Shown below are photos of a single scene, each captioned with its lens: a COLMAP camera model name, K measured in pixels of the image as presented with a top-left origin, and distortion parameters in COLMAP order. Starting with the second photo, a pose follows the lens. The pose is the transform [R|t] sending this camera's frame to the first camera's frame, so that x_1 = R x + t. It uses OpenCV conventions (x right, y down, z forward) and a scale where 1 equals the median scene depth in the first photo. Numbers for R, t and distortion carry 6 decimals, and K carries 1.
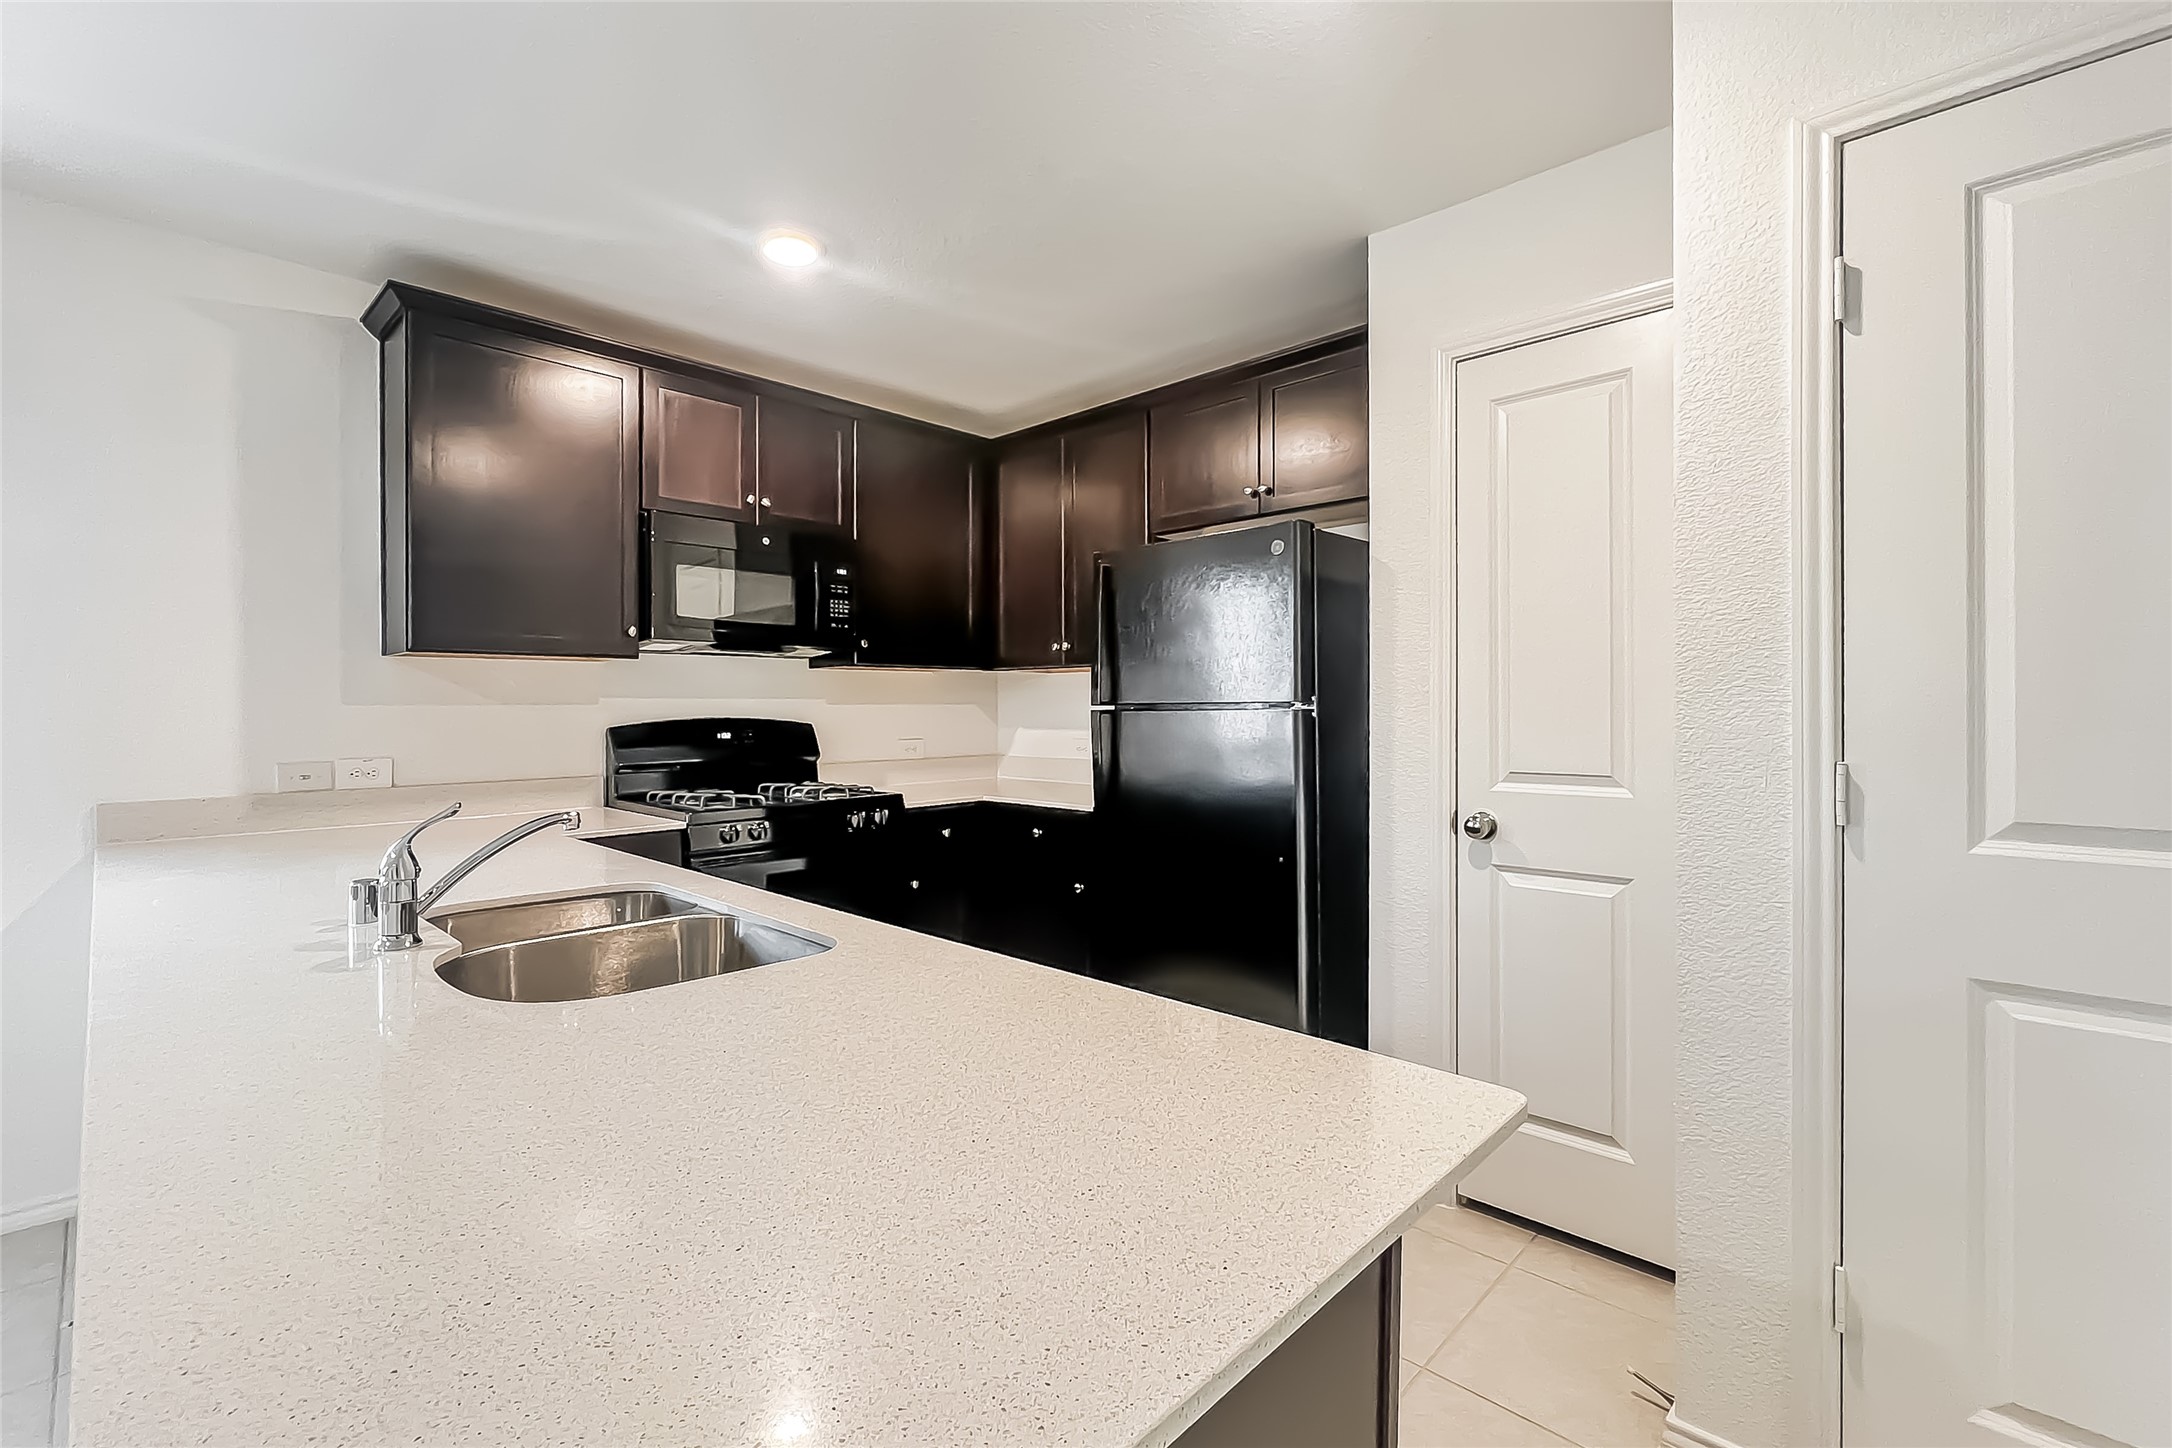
lens RADIAL K [[948.3, 0, 1074.0], [0, 948.3, 707.9], [0, 0, 1]] dist [-0.005337, -0.000426]
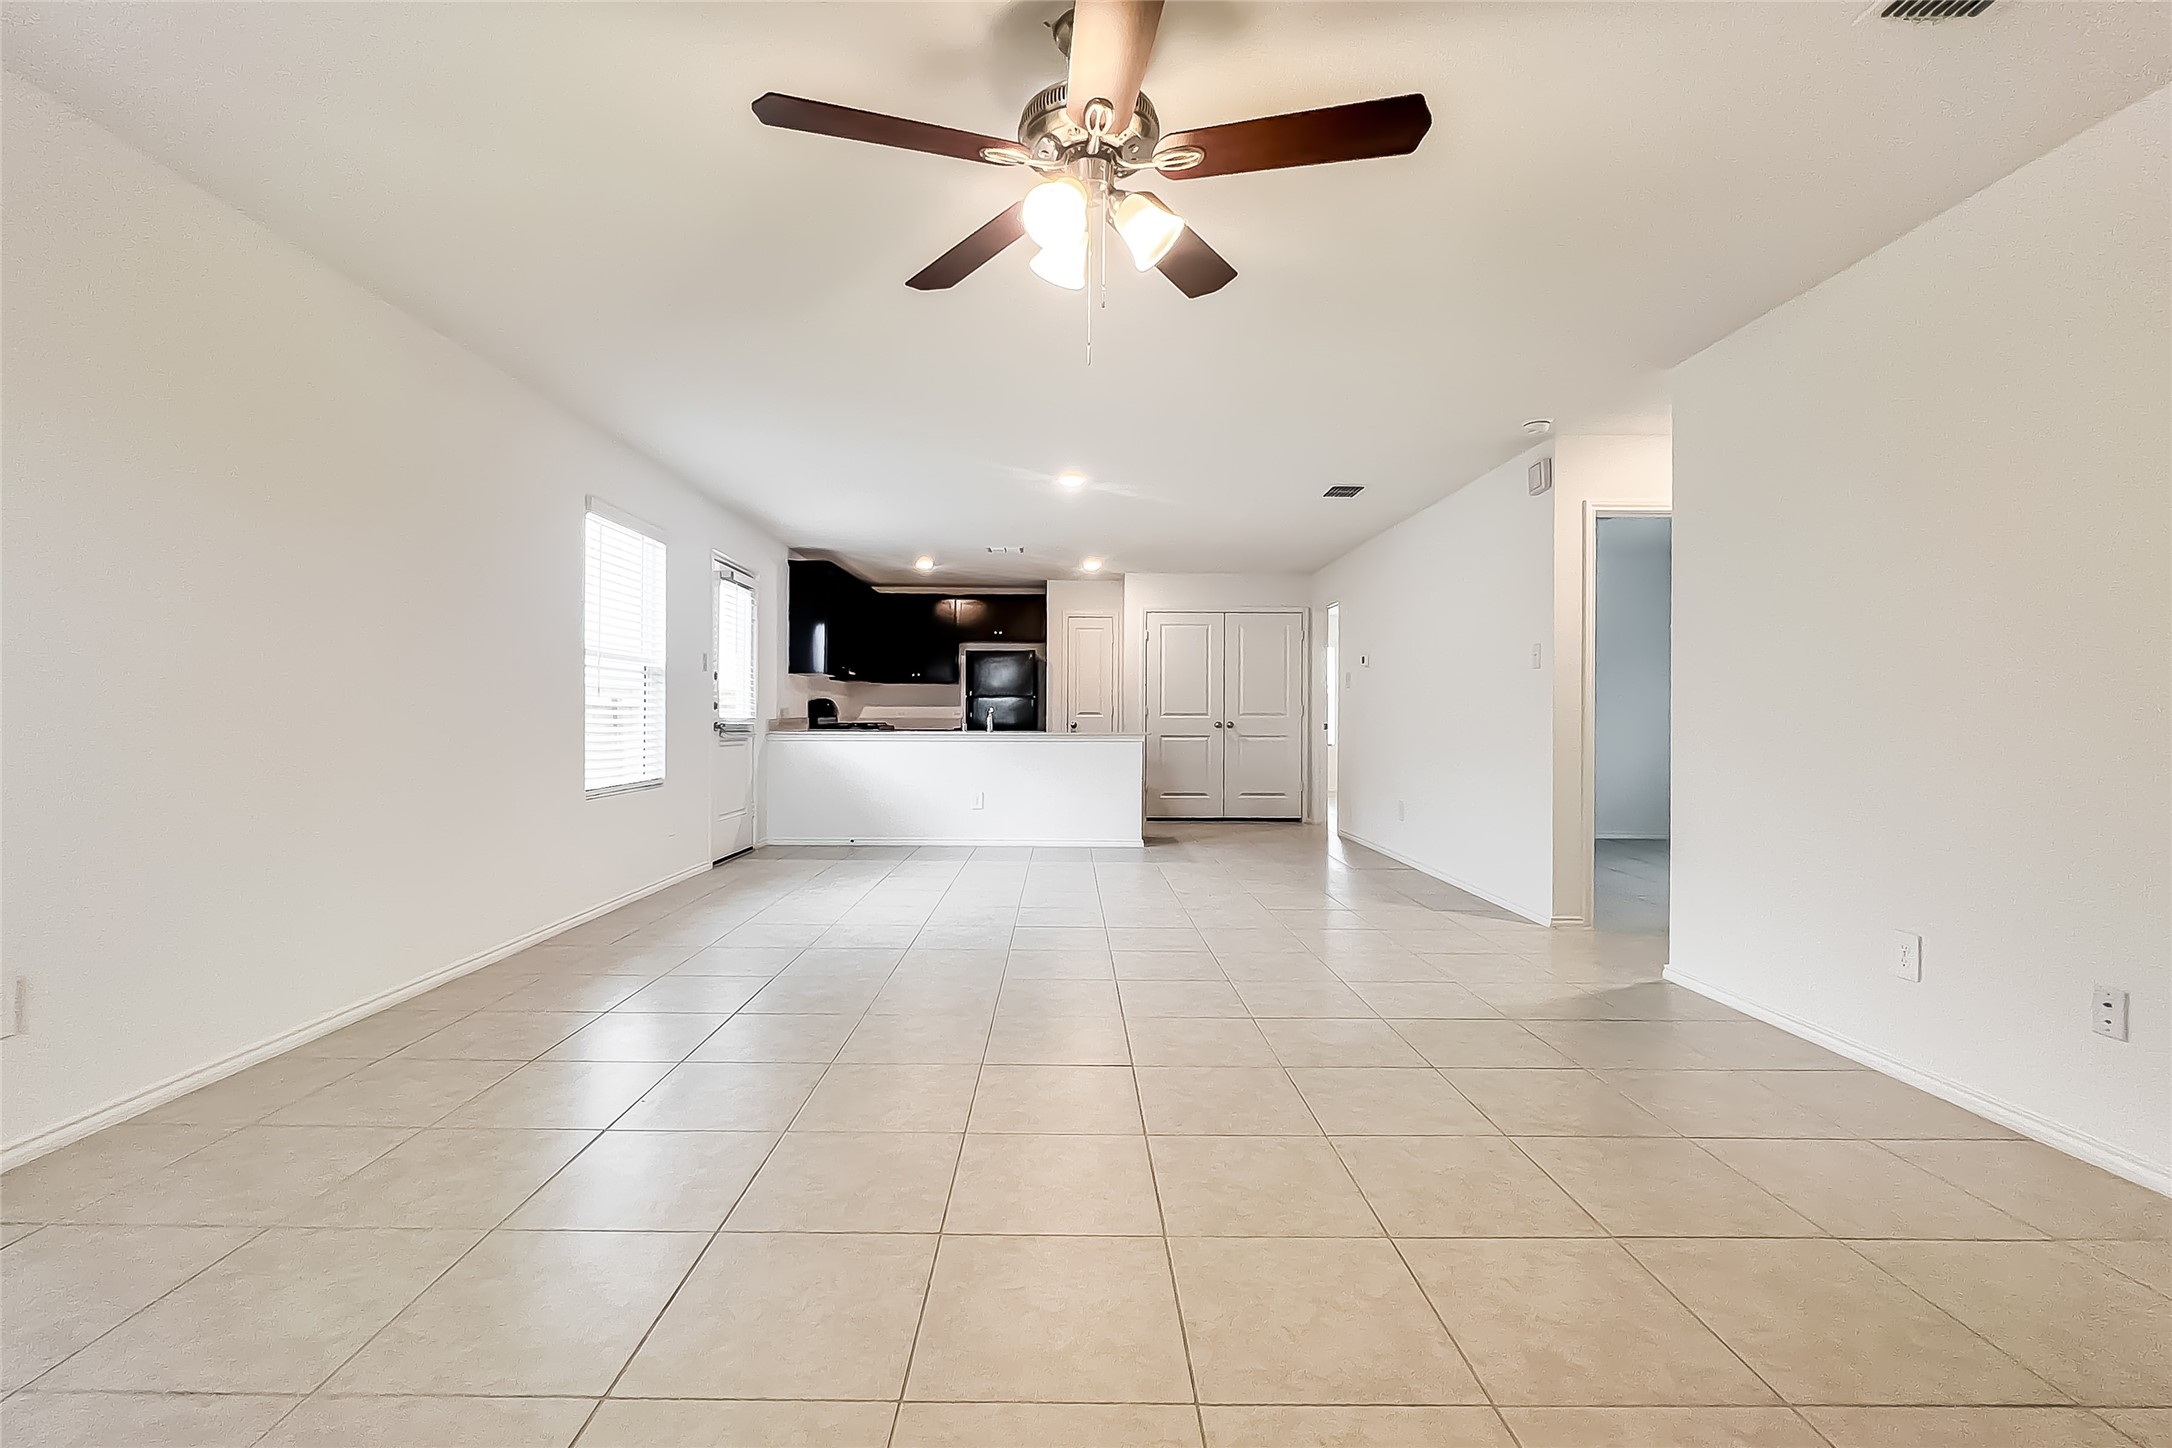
lens RADIAL K [[899.8, 0, 1069.4], [0, 899.8, 708.3], [0, 0, 1]] dist [0.001942, 0.000484]
pose [[0.711907, 0.017232, 0.702063, -2.172618], [-0.009821, 0.999845, -0.014583, 0.095907], [-0.702206, 0.003487, 0.711966, -1.693792]]
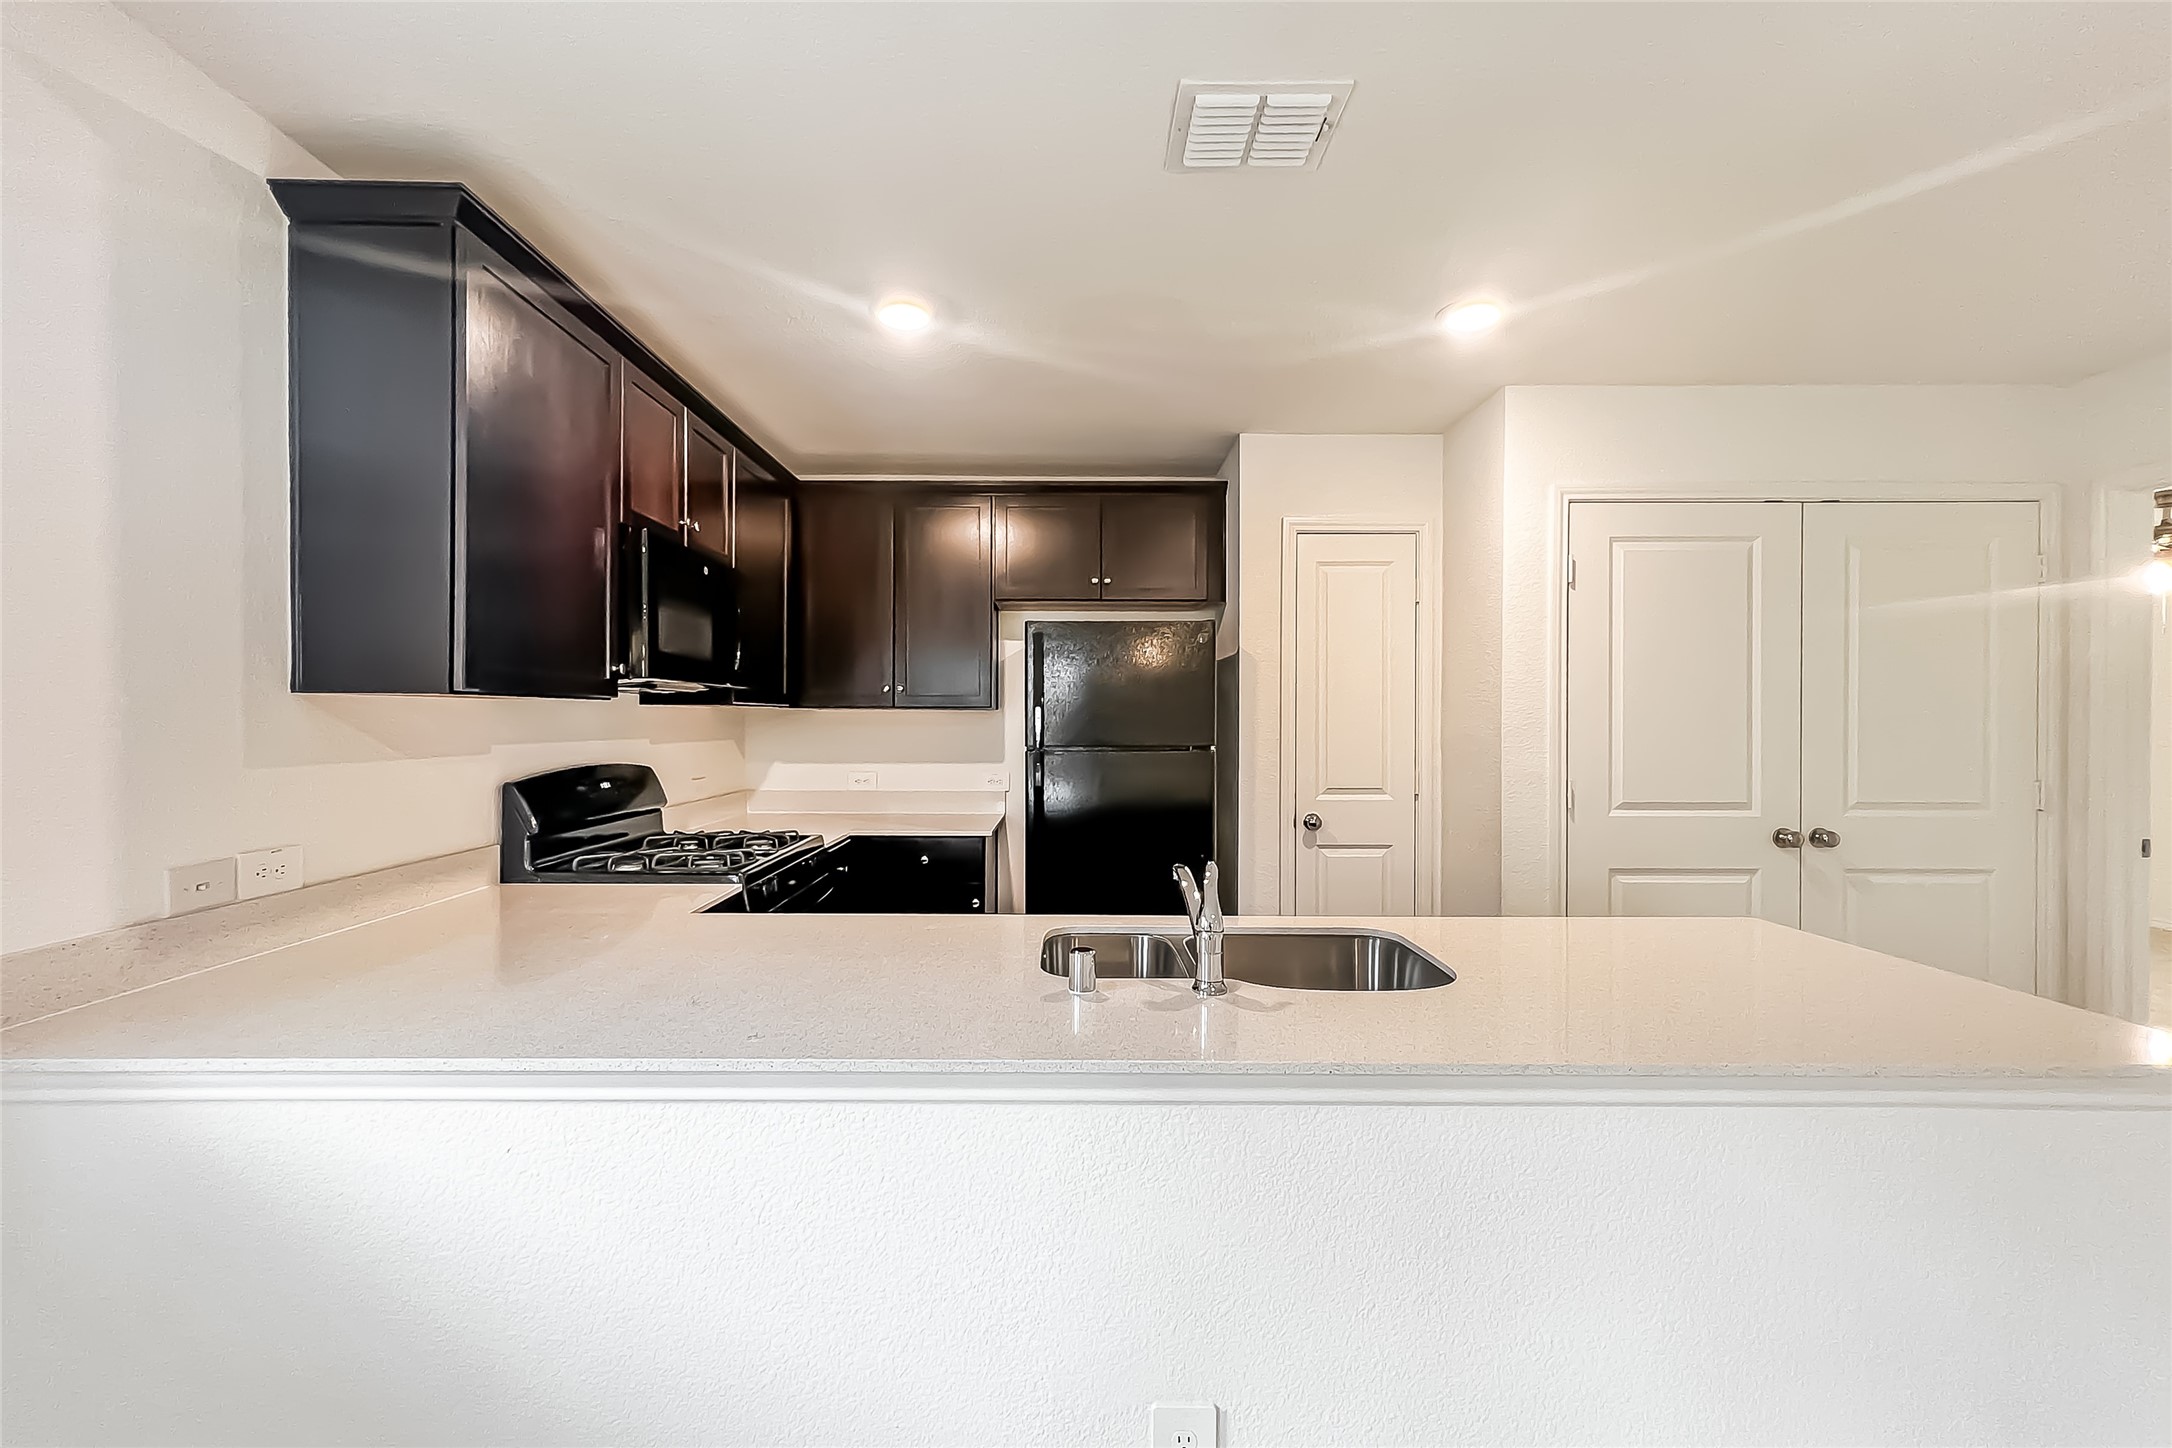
lens RADIAL K [[871.0, 0, 1064.3], [0, 871.0, 723.3], [0, 0, 1]] dist [0.000351, 0.000080]
pose [[0.719295, 0.003909, 0.694694, -0.796785], [-0.005877, 0.999983, 0.000458, -0.037865], [-0.694680, -0.004413, 0.719305, 0.187237]]
